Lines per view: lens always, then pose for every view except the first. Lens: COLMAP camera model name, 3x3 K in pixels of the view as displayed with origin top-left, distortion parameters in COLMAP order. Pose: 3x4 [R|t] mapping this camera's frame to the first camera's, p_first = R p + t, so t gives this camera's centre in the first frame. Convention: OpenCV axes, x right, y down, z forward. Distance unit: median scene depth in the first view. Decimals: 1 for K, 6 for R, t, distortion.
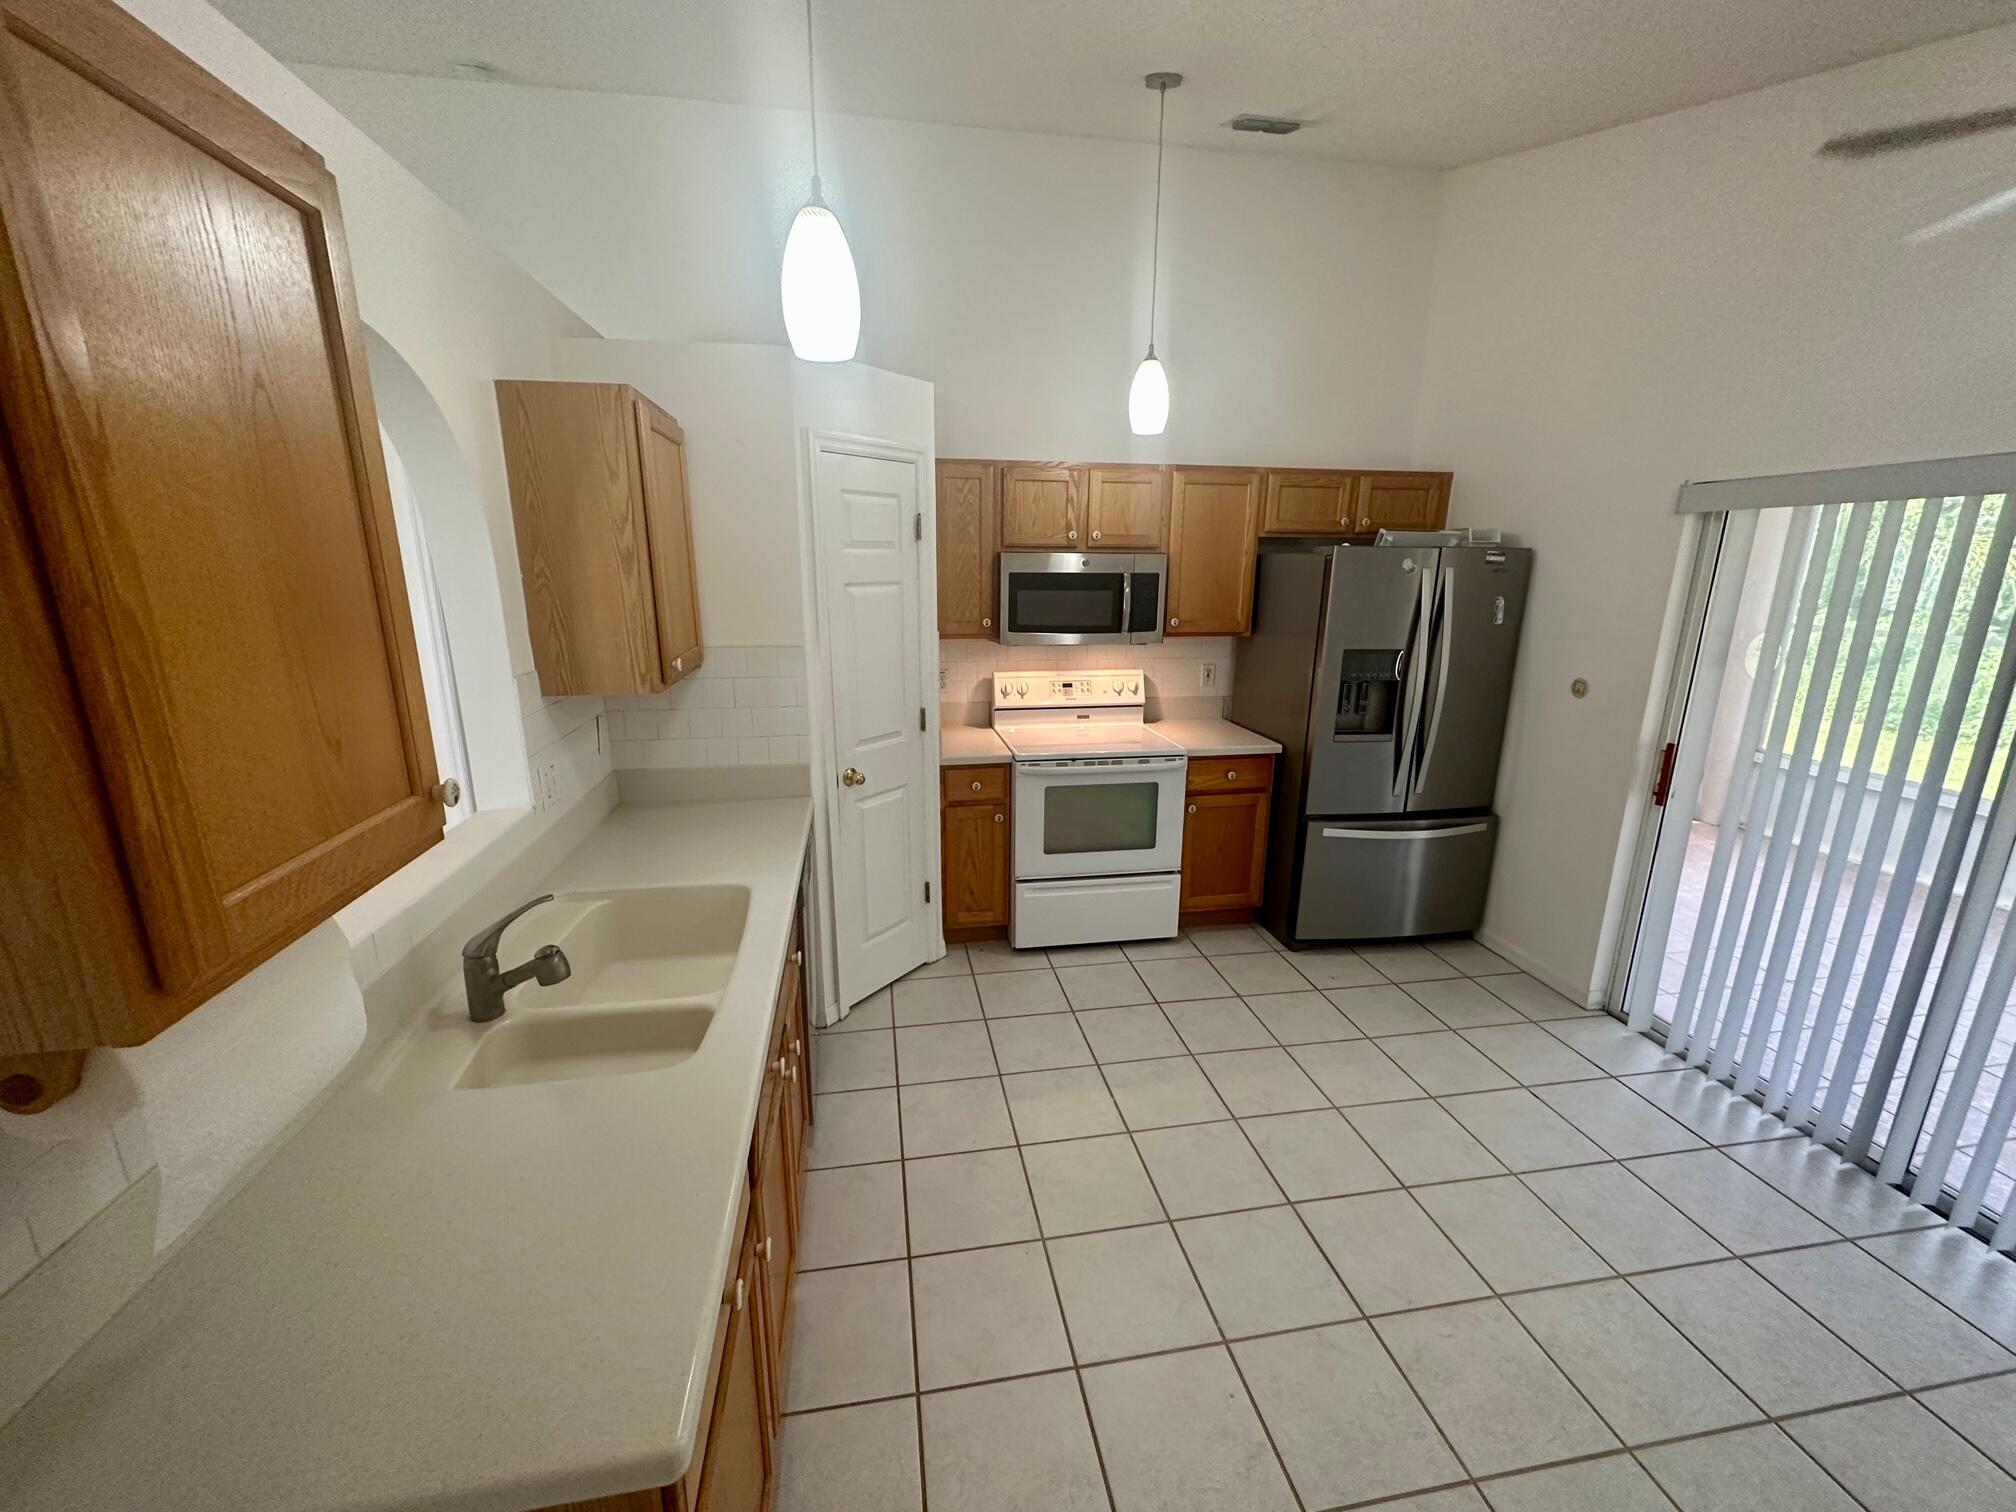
lens RADIAL K [[808.8, 0, 1007.6], [0, 808.8, 754.3], [0, 0, 1]] dist [0.005602, 0.000500]
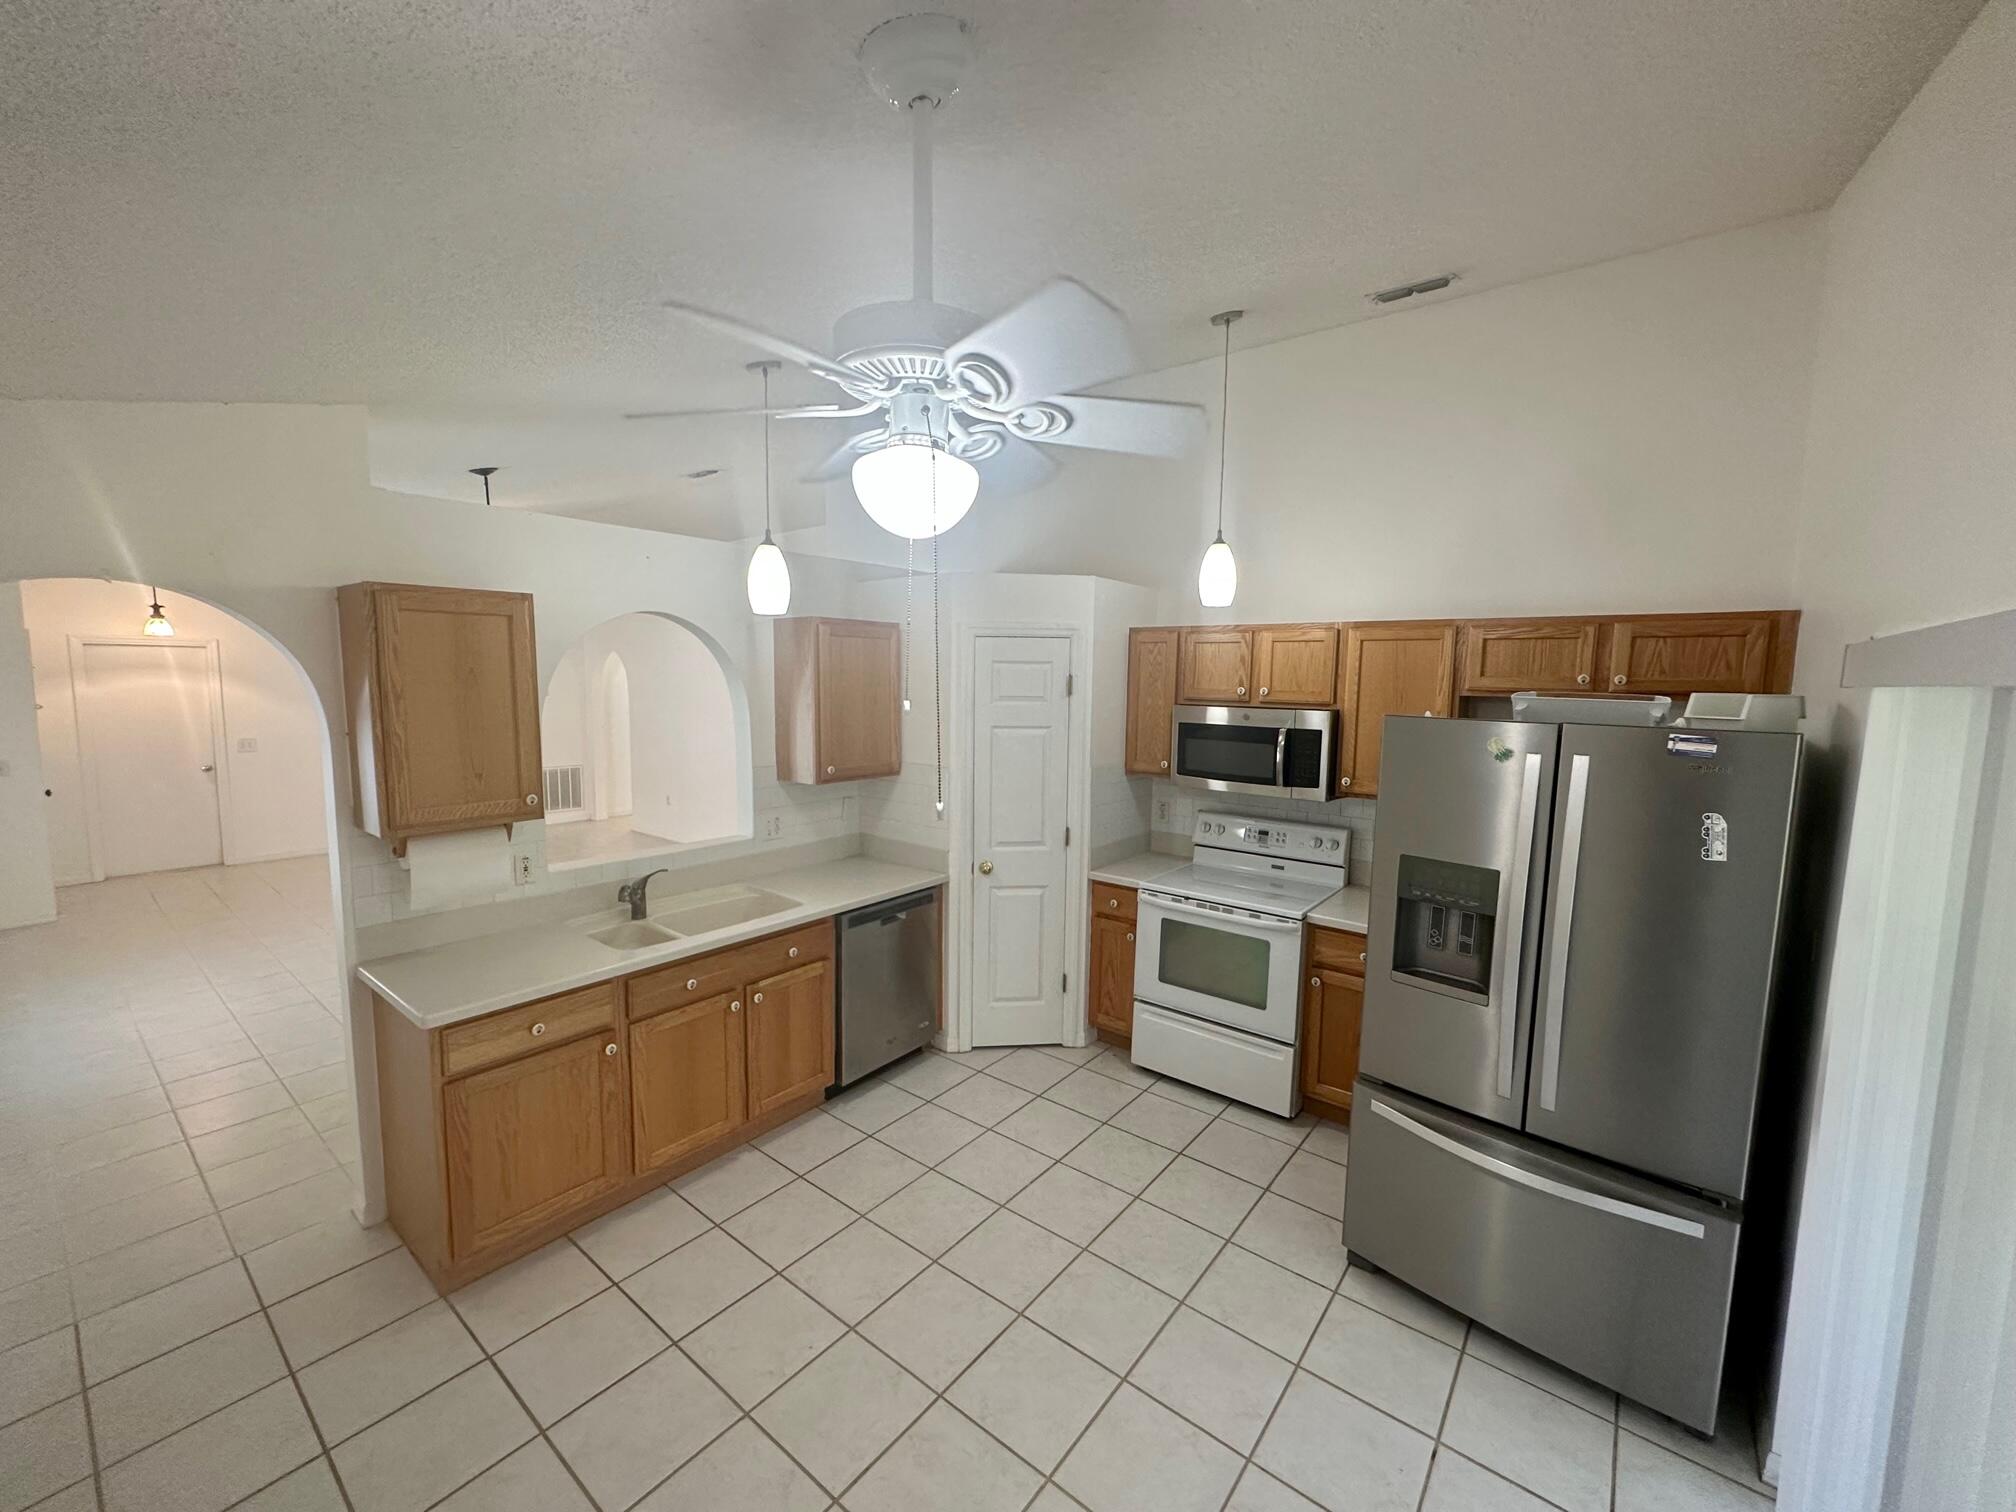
lens RADIAL K [[808.8, 0, 994.4], [0, 808.8, 759.6], [0, 0, 1]] dist [0.005602, 0.000500]
pose [[0.667613, 0.083109, -0.739855, 0.672986], [-0.186246, 0.980796, -0.057886, -0.061969], [0.720837, 0.176441, 0.670271, 0.073074]]
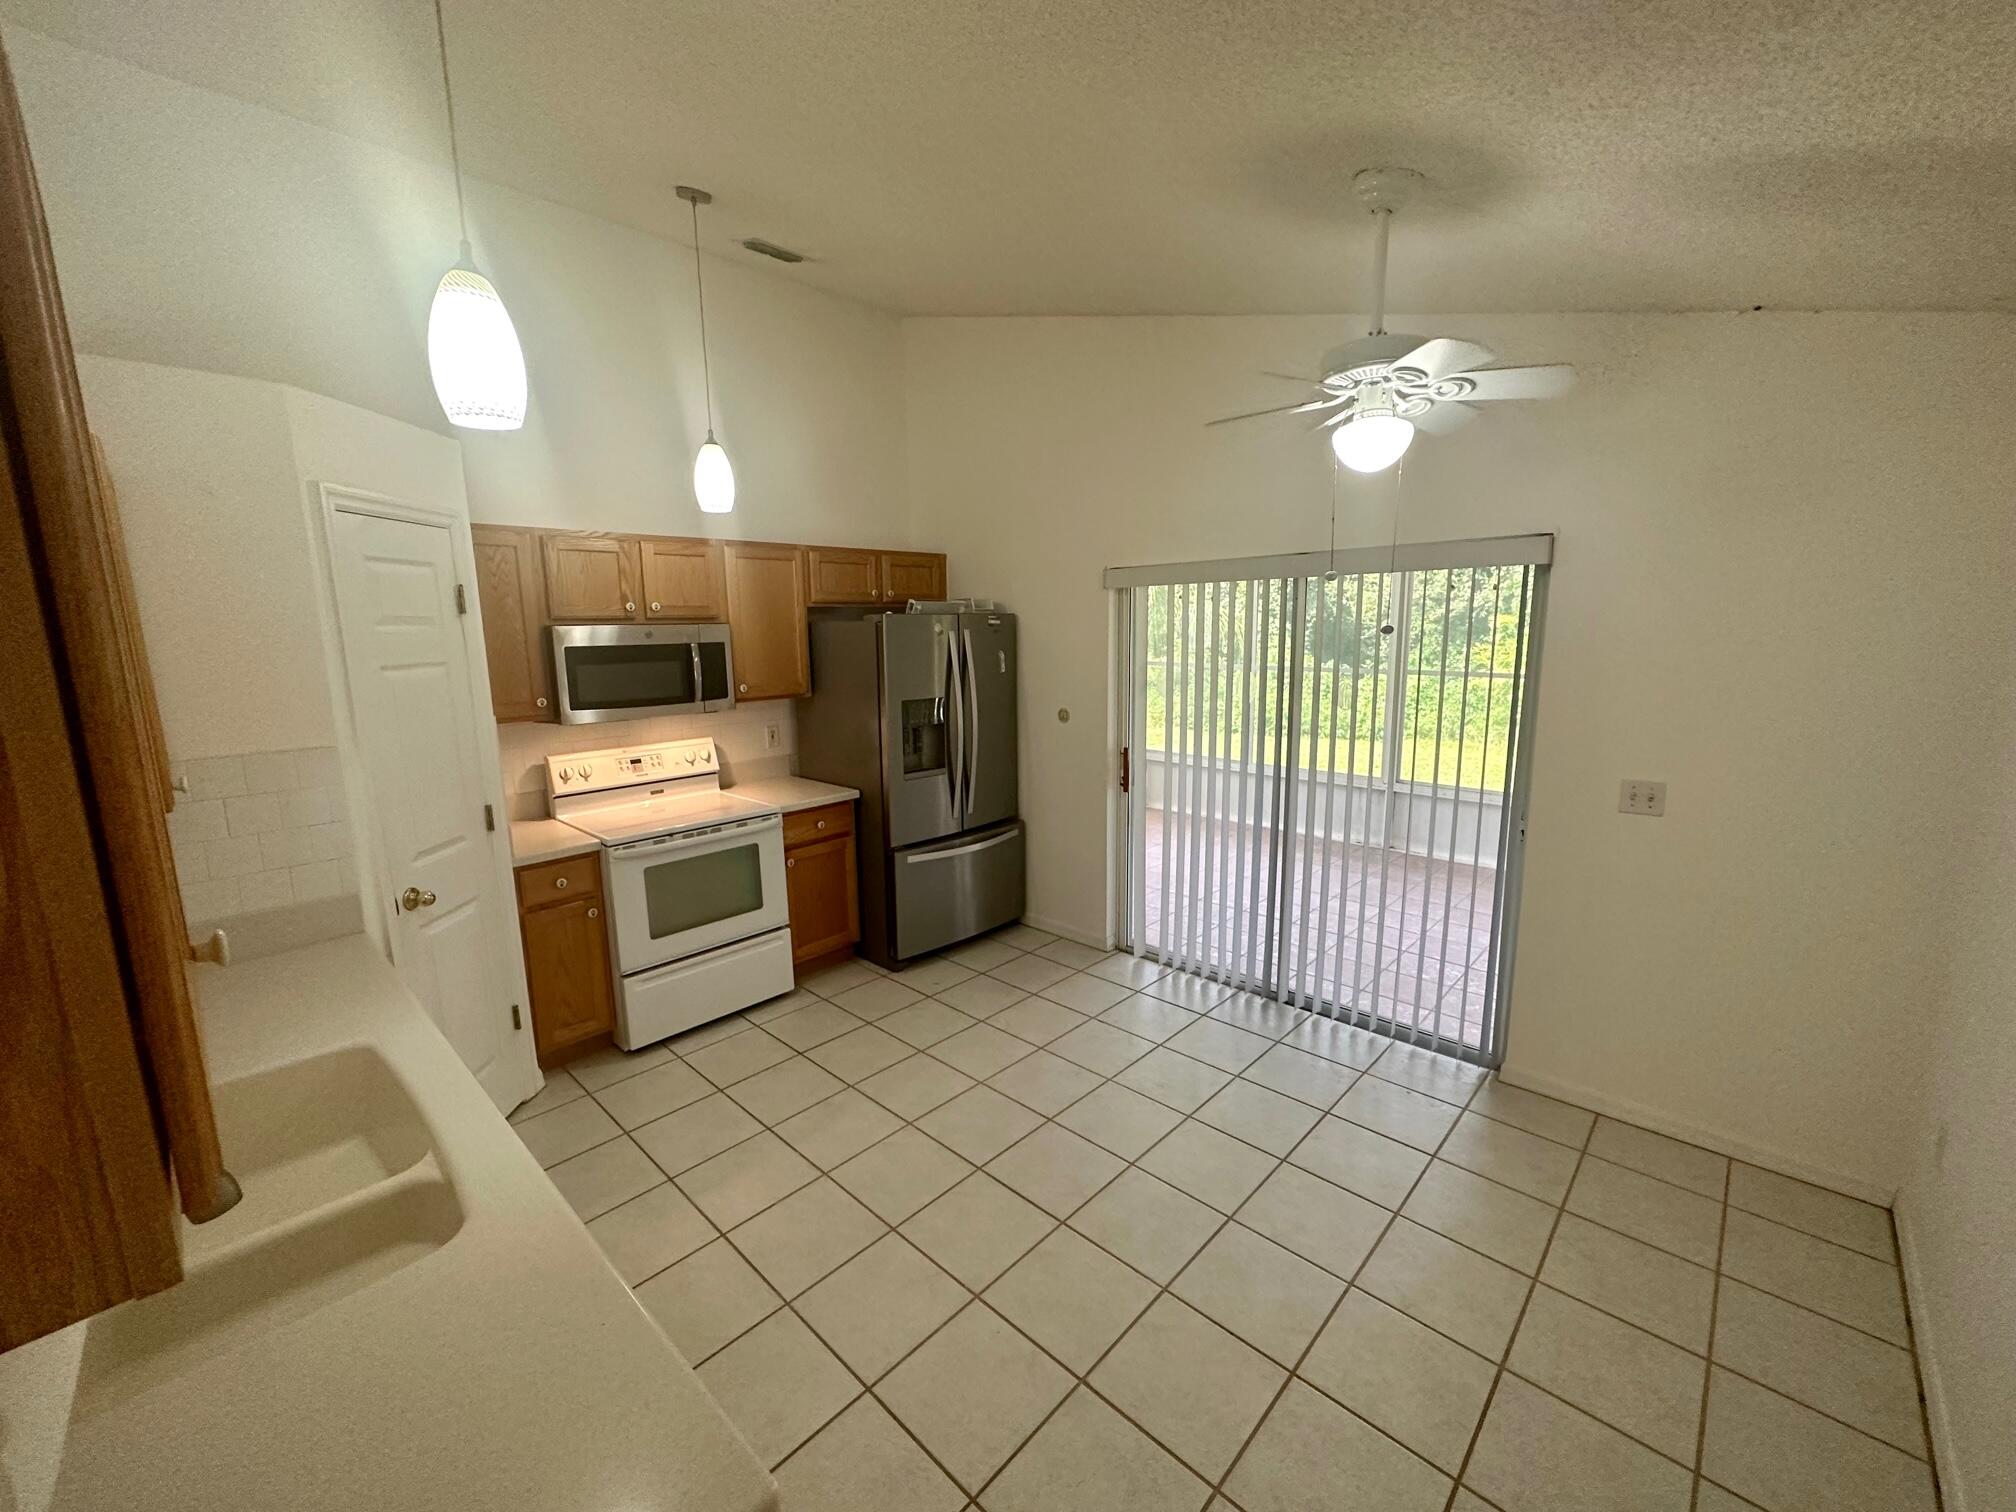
lens RADIAL K [[808.8, 0, 997.7], [0, 808.8, 756.7], [0, 0, 1]] dist [0.005602, 0.000500]
pose [[0.810271, -0.117459, 0.574165, -0.144472], [0.161124, 0.986604, -0.025547, 0.001980], [-0.563472, 0.113211, 0.818341, -0.022372]]
